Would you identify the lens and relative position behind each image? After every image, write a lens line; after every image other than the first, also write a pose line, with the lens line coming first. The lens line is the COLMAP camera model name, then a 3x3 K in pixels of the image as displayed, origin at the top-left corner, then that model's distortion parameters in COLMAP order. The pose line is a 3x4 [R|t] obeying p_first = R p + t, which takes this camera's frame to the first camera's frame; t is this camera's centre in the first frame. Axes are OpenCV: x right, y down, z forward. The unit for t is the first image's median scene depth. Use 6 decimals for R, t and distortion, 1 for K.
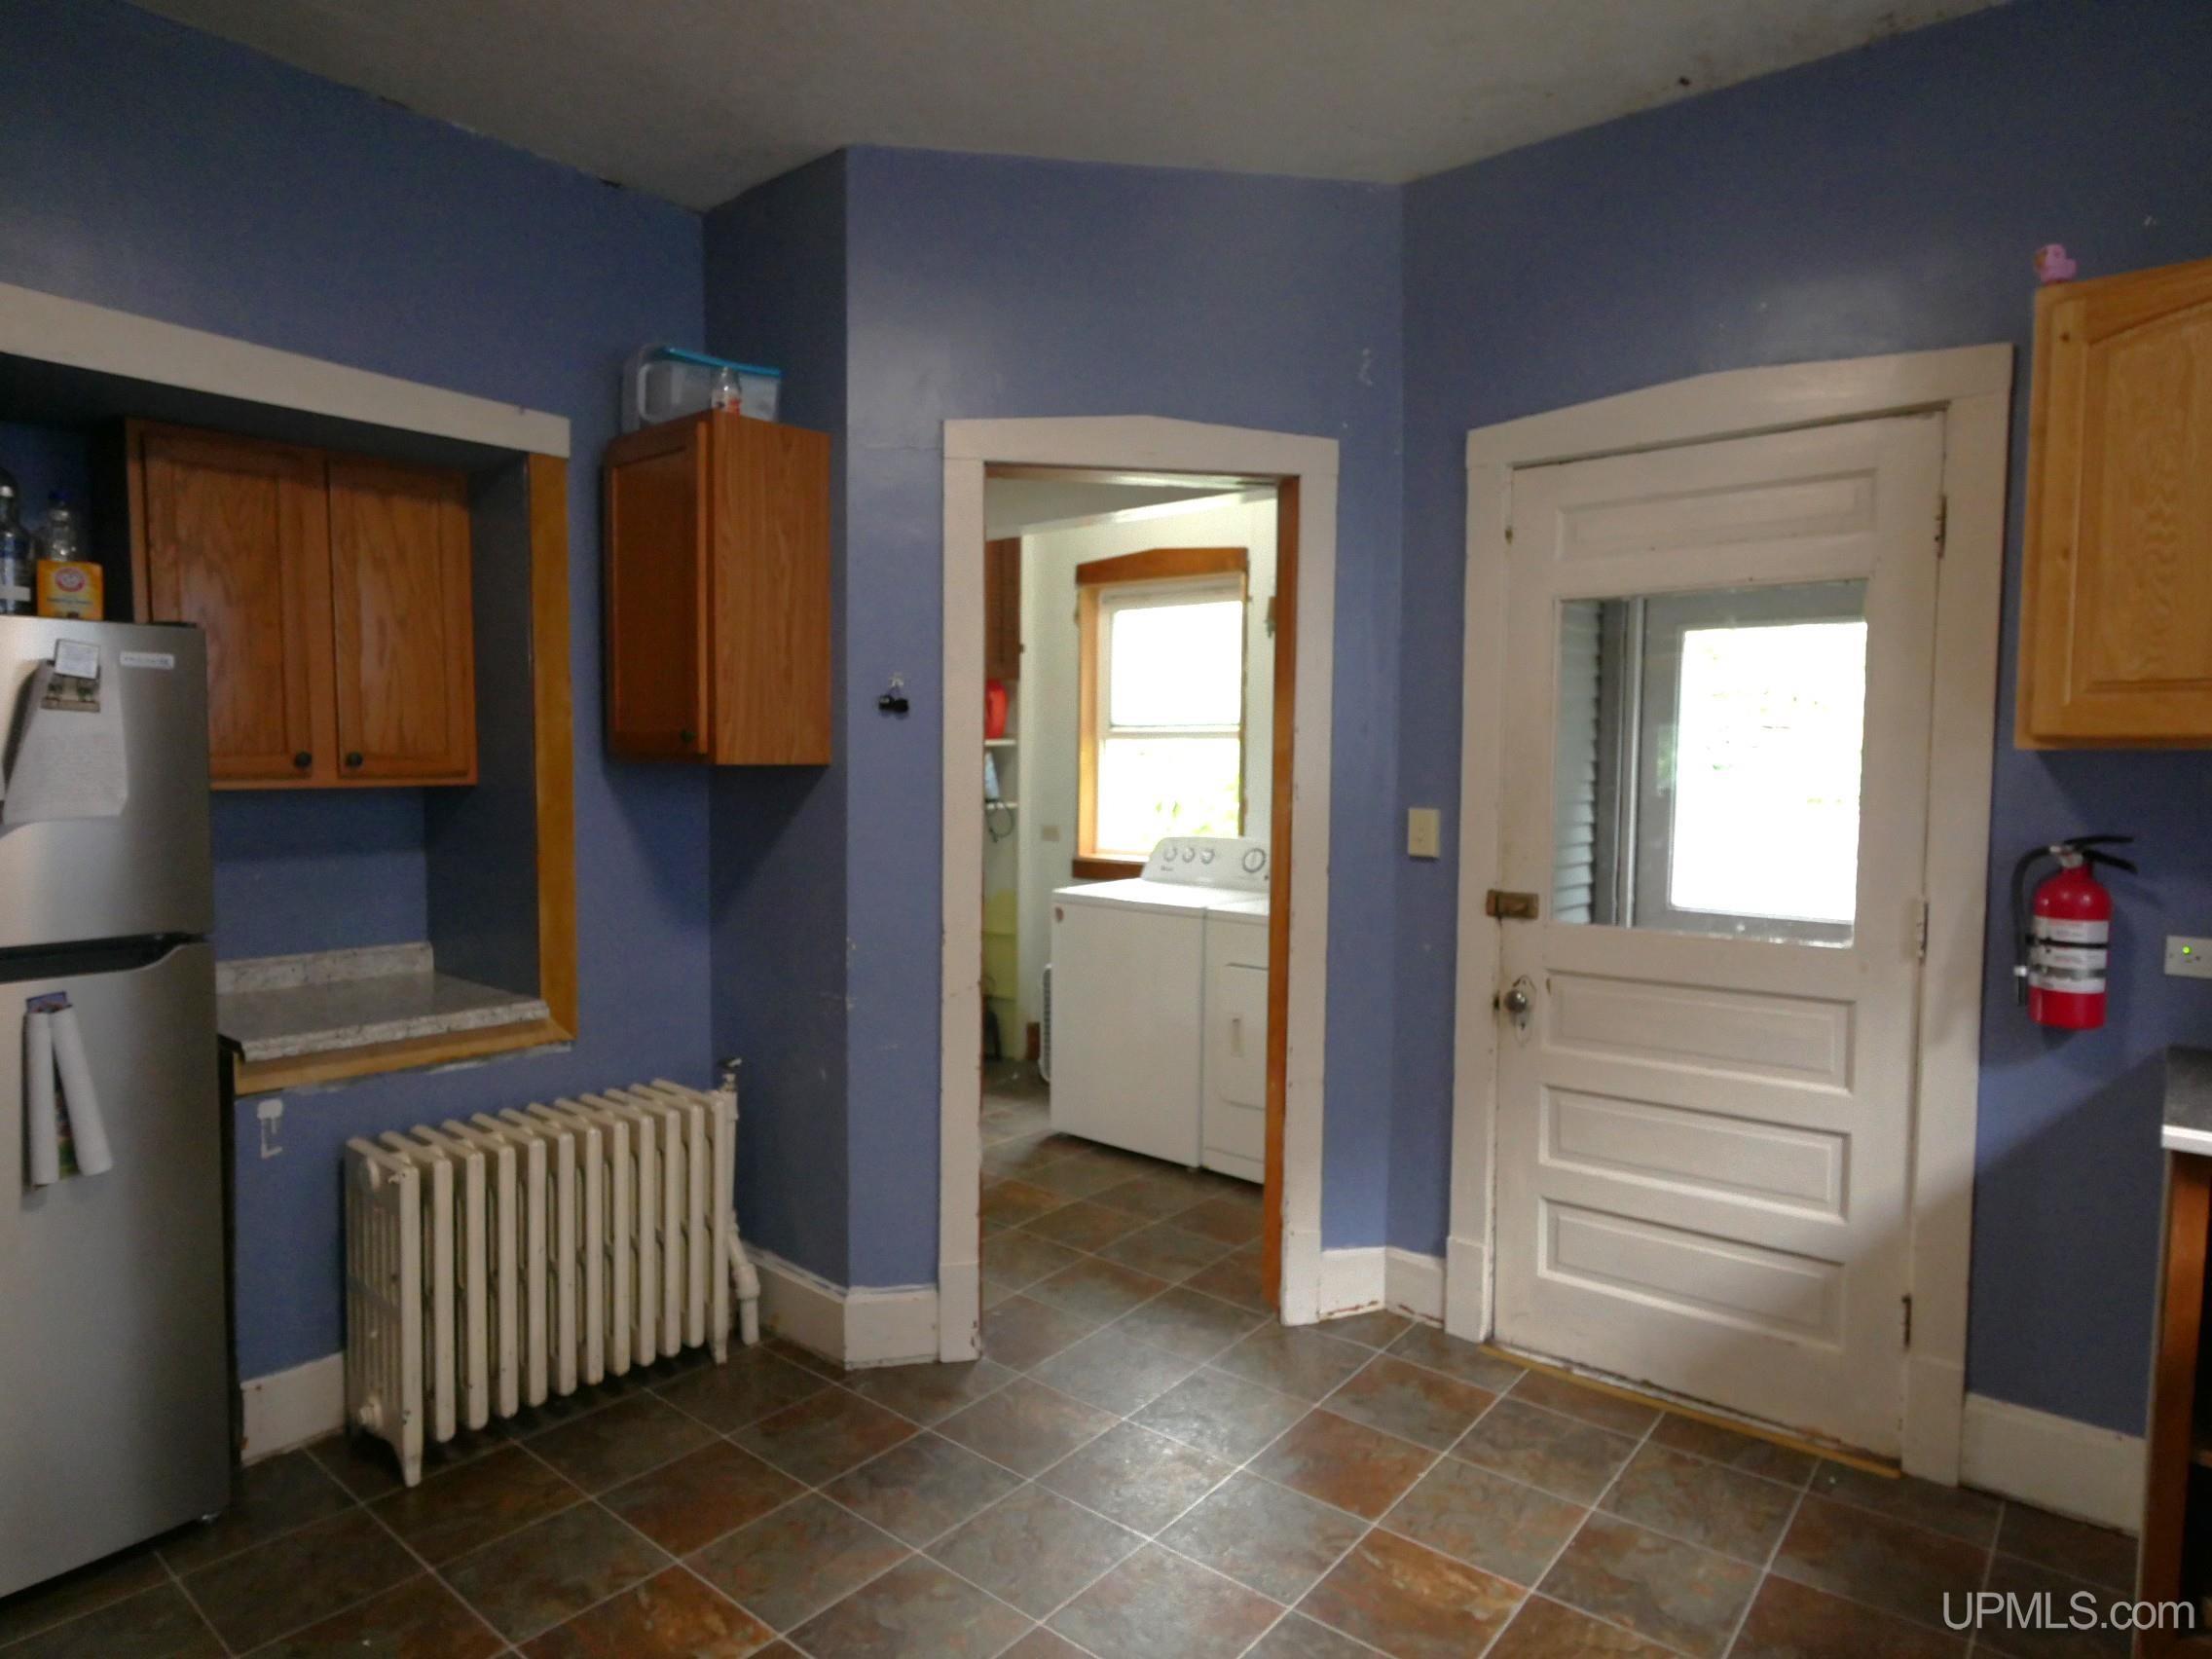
lens RADIAL K [[1287.6, 0, 1163.8], [0, 1287.6, 840.3], [0, 0, 1]] dist [0.003980, -0.002021]
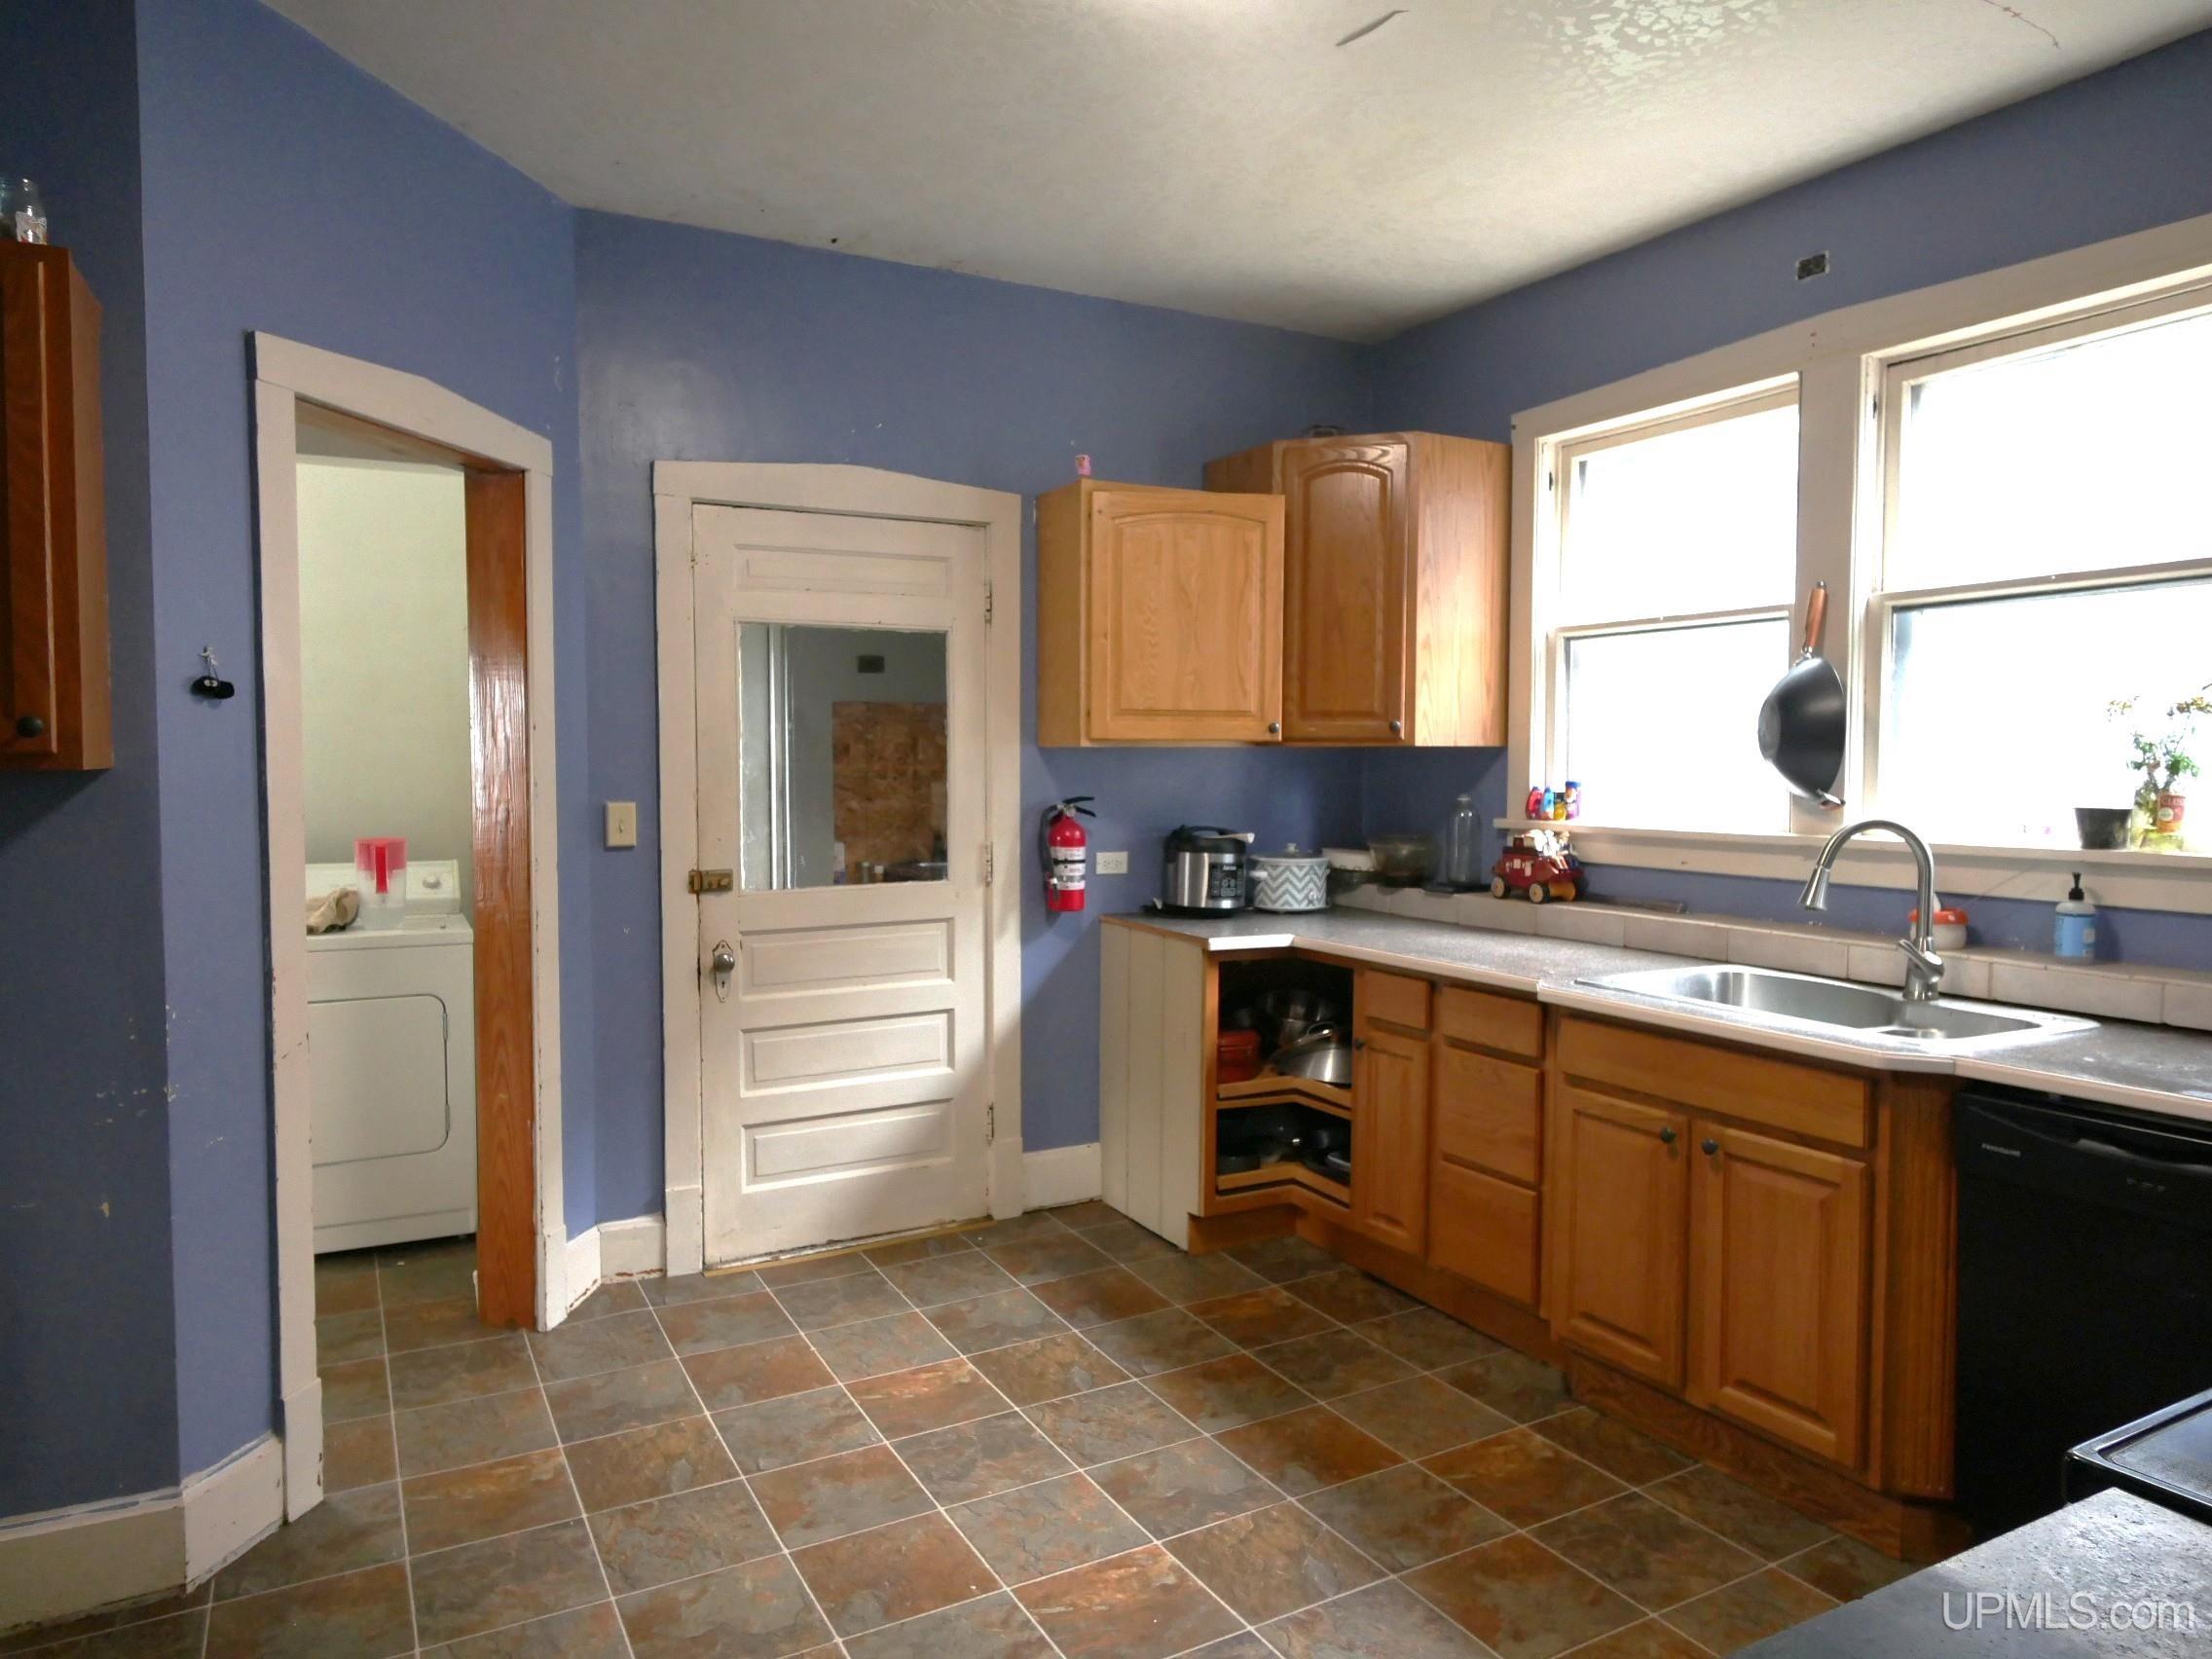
lens RADIAL K [[1344.9, 0, 1112.5], [0, 1344.9, 839.6], [0, 0, 1]] dist [-0.006990, 0.003964]
pose [[0.396101, -0.064269, 0.915955, -0.711364], [0.062940, 0.997102, 0.042744, -0.016381], [-0.916047, 0.040720, 0.398998, 0.196053]]
